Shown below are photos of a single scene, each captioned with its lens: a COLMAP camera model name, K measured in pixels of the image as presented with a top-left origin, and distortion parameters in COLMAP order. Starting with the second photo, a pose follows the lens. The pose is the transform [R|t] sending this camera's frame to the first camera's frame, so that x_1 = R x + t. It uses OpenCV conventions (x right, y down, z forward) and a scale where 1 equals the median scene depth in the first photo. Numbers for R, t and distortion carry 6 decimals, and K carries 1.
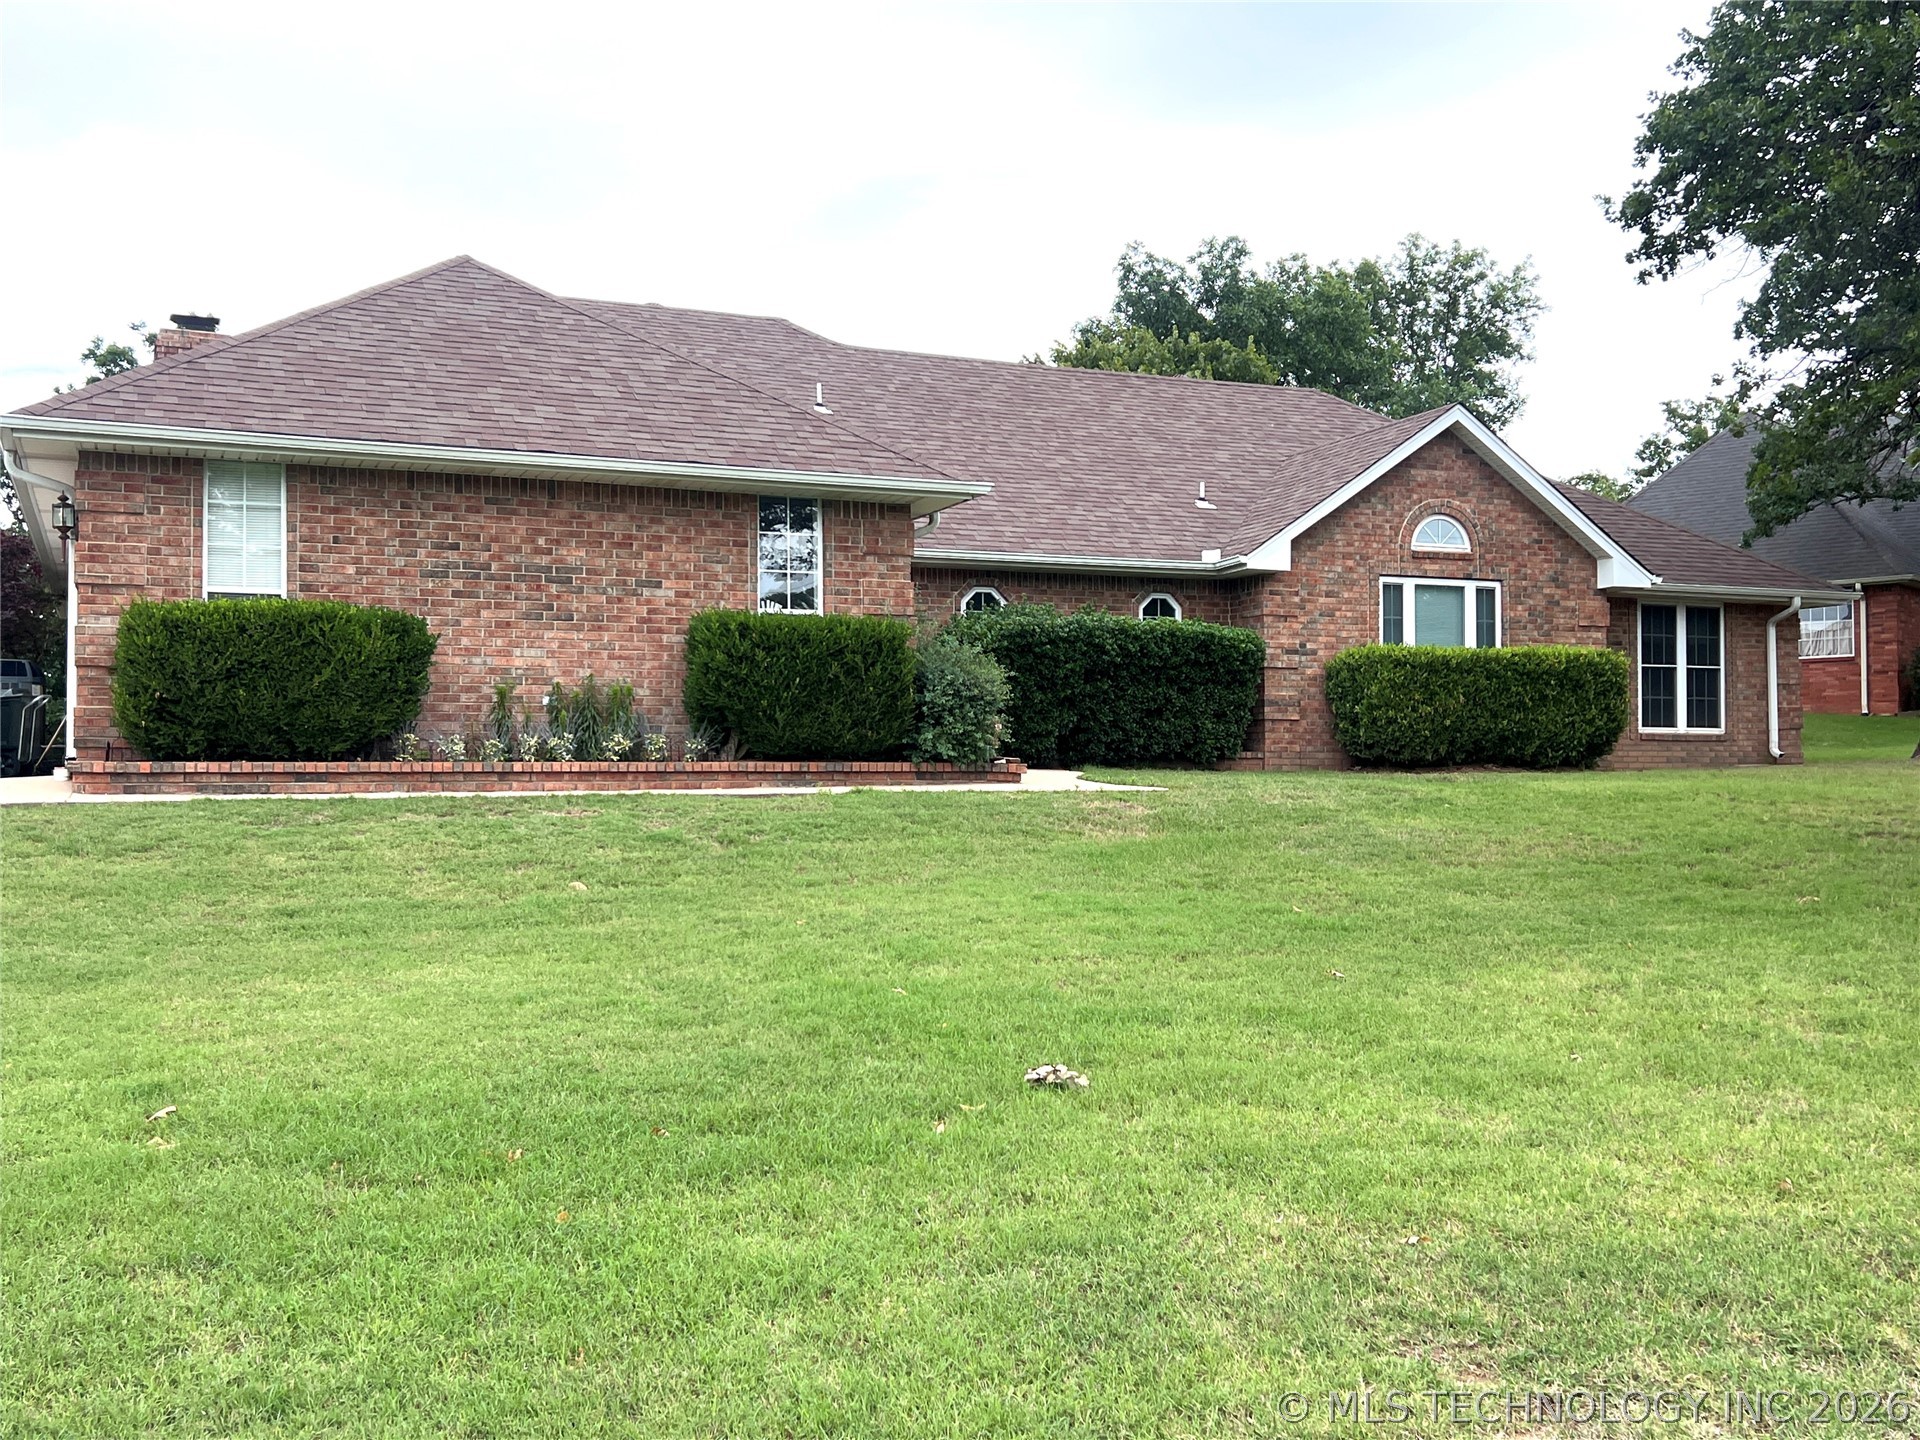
lens RADIAL K [[1938.5, 0, 968.5], [0, 1938.5, 723.4], [0, 0, 1]] dist [0.038964, 0.000000]
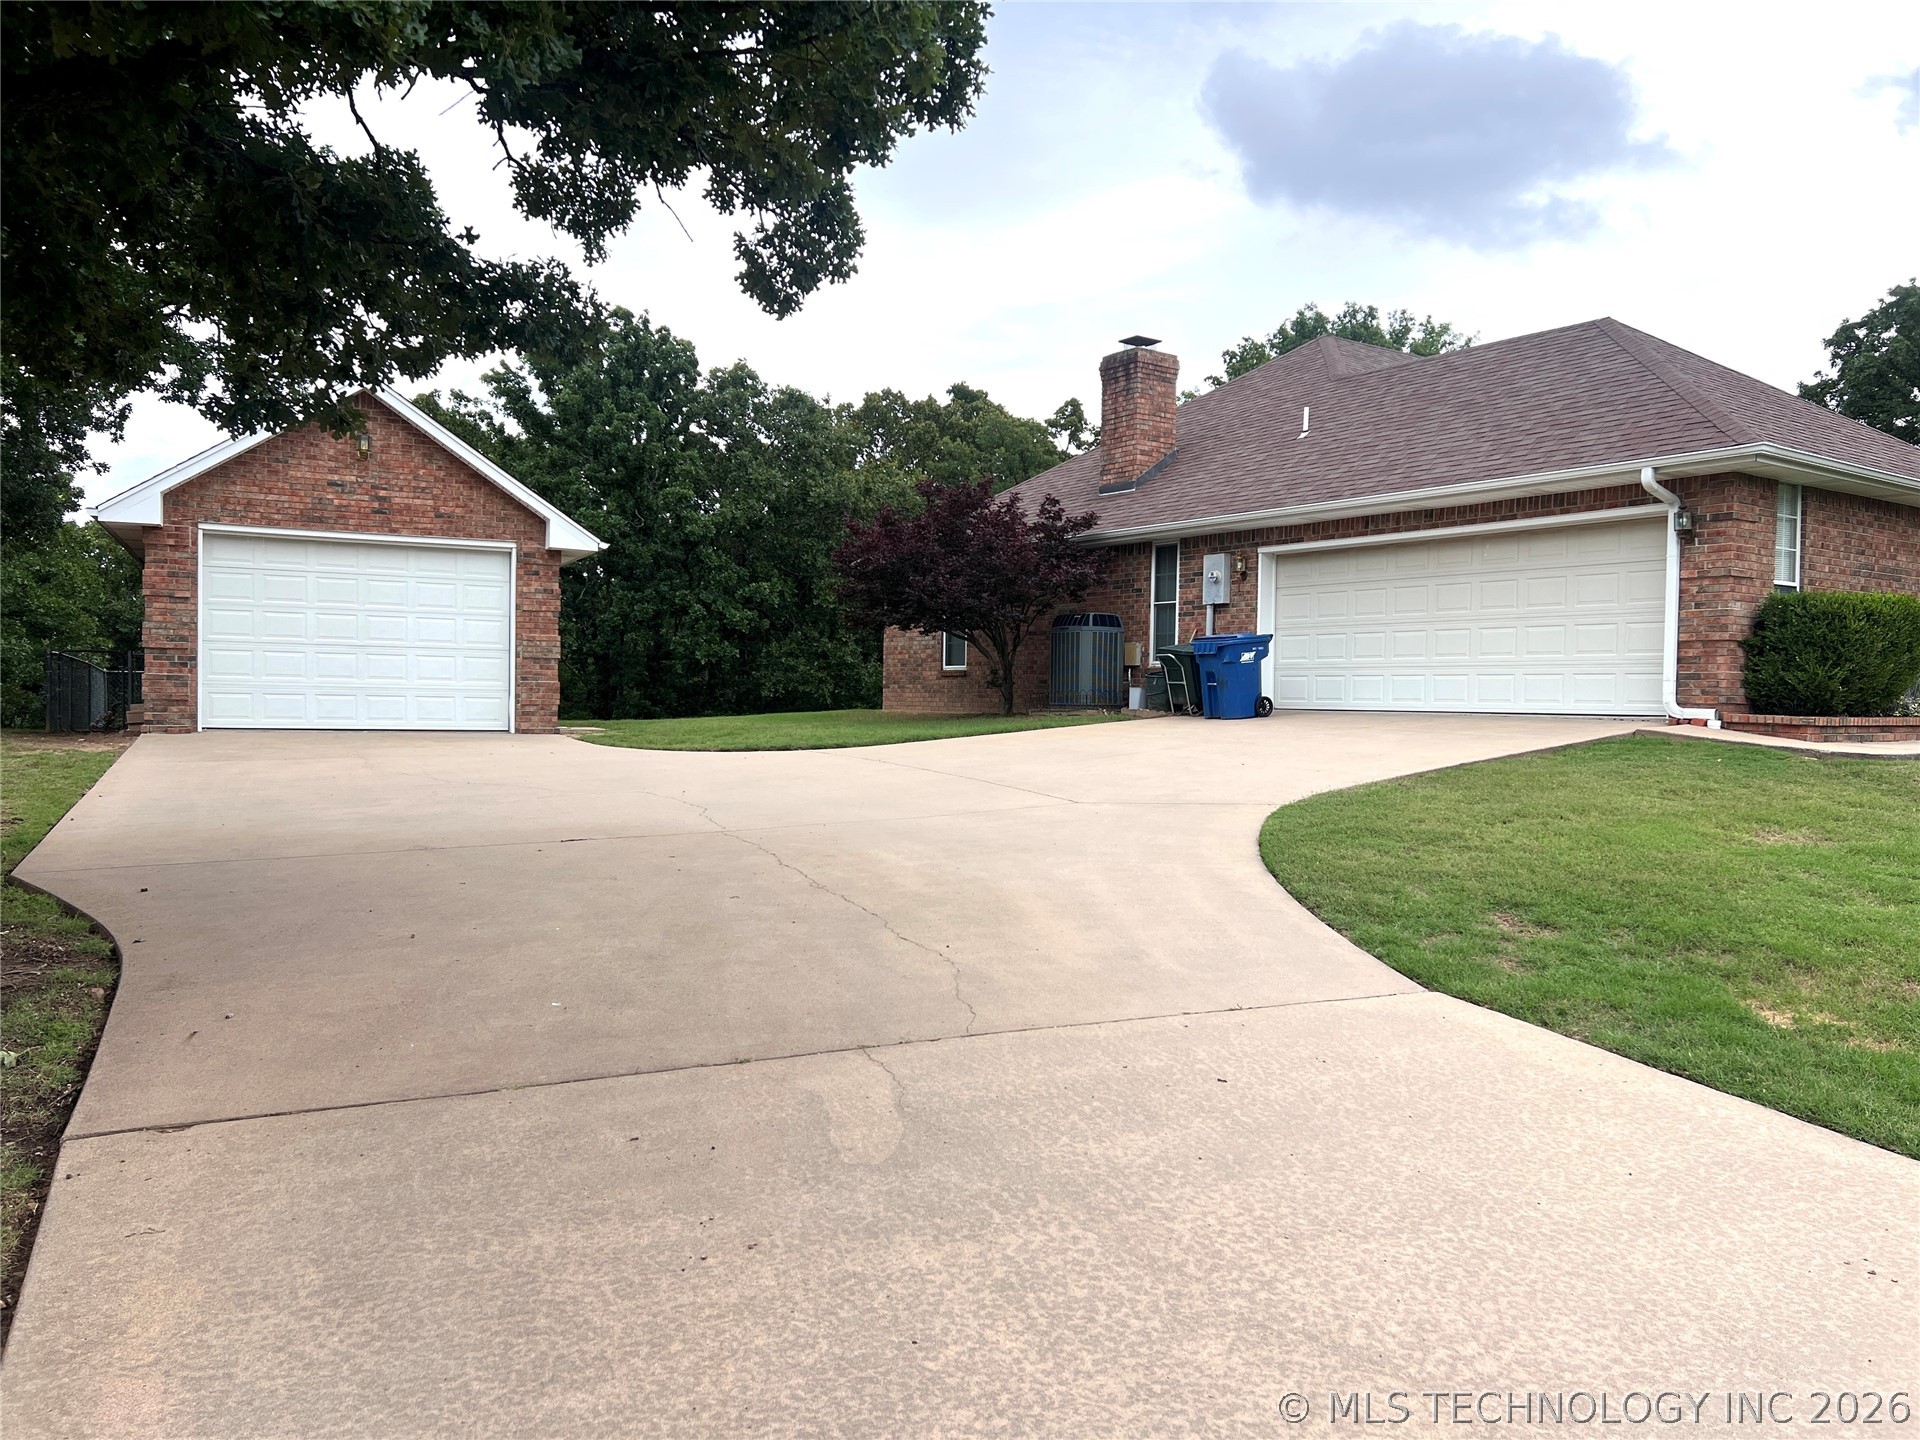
lens RADIAL K [[1445.9, 0, 949.6], [0, 1445.9, 725.5], [0, 0, 1]] dist [0.012043, -0.002260]
pose [[0.978458, 0.014107, 0.205965, -0.929933], [-0.025363, 0.998319, 0.052111, -0.008167], [-0.204883, -0.056212, 0.977171, 0.137814]]
